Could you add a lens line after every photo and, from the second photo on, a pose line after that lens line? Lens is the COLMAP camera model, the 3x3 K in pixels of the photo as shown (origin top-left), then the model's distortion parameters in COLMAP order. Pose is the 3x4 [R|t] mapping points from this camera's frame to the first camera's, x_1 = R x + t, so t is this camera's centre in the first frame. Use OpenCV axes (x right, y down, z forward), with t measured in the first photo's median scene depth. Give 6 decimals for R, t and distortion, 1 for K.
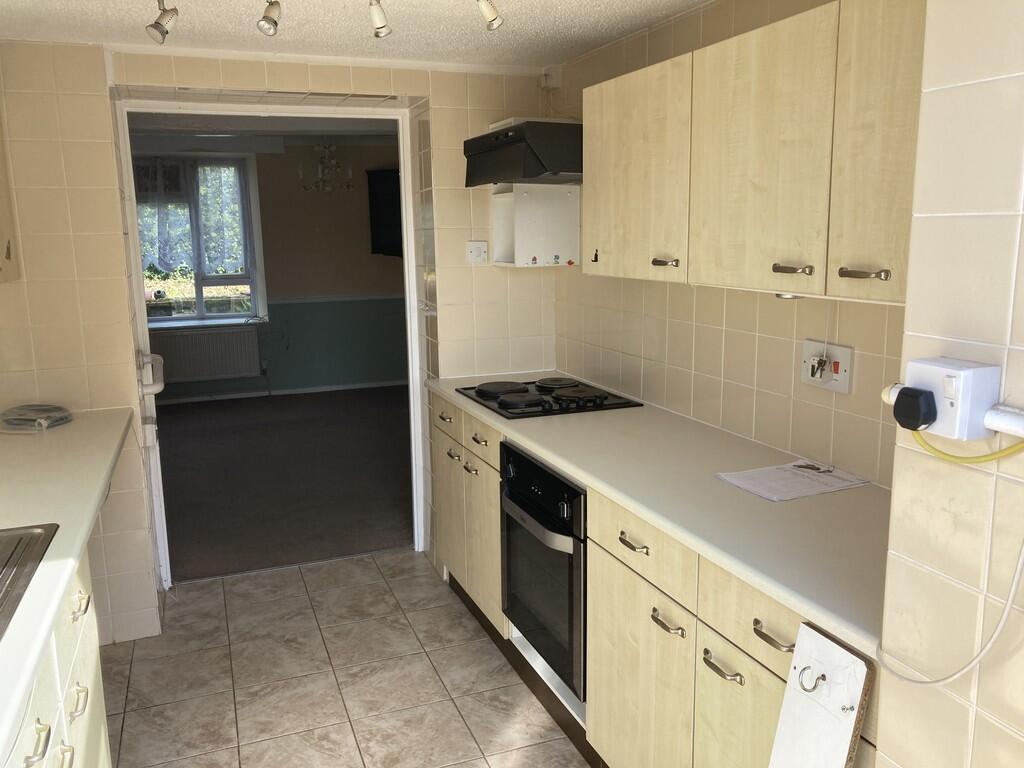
lens RADIAL K [[835.4, 0, 506.0], [0, 835.4, 377.0], [0, 0, 1]] dist [0.039692, -0.042713]
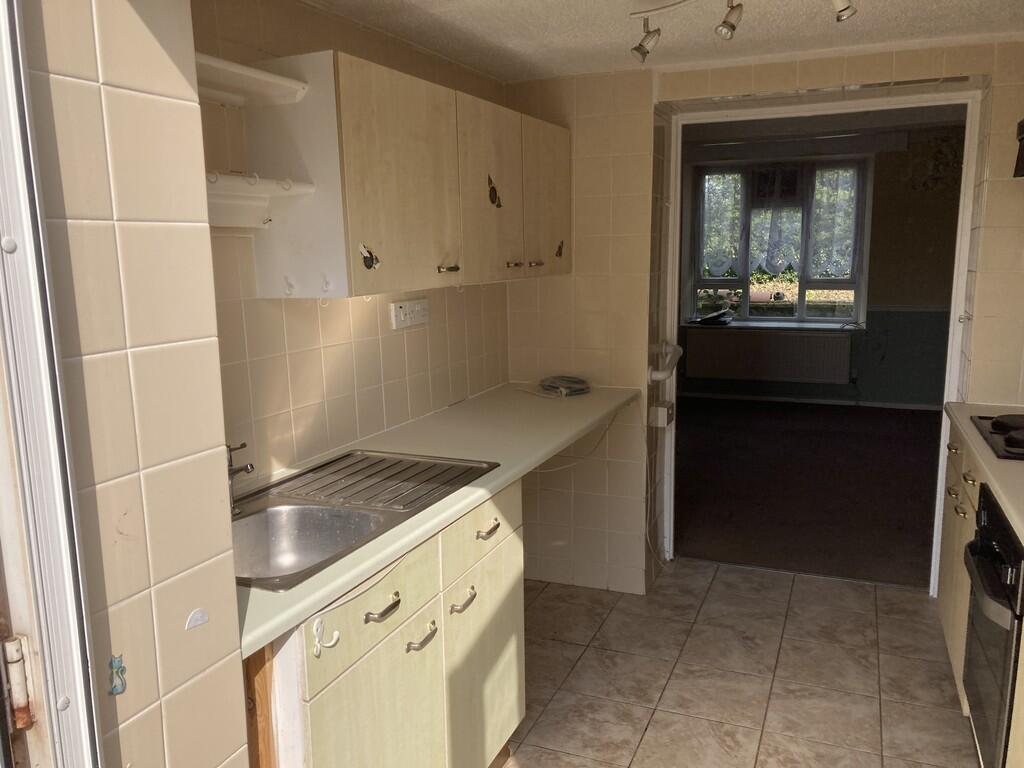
lens RADIAL K [[835.4, 0, 507.7], [0, 835.4, 388.0], [0, 0, 1]] dist [0.039692, -0.042713]
pose [[0.728970, 0.122199, -0.673551, 0.164314], [-0.117839, 0.991651, 0.052375, -0.002880], [0.674327, 0.041191, 0.737283, 0.045855]]
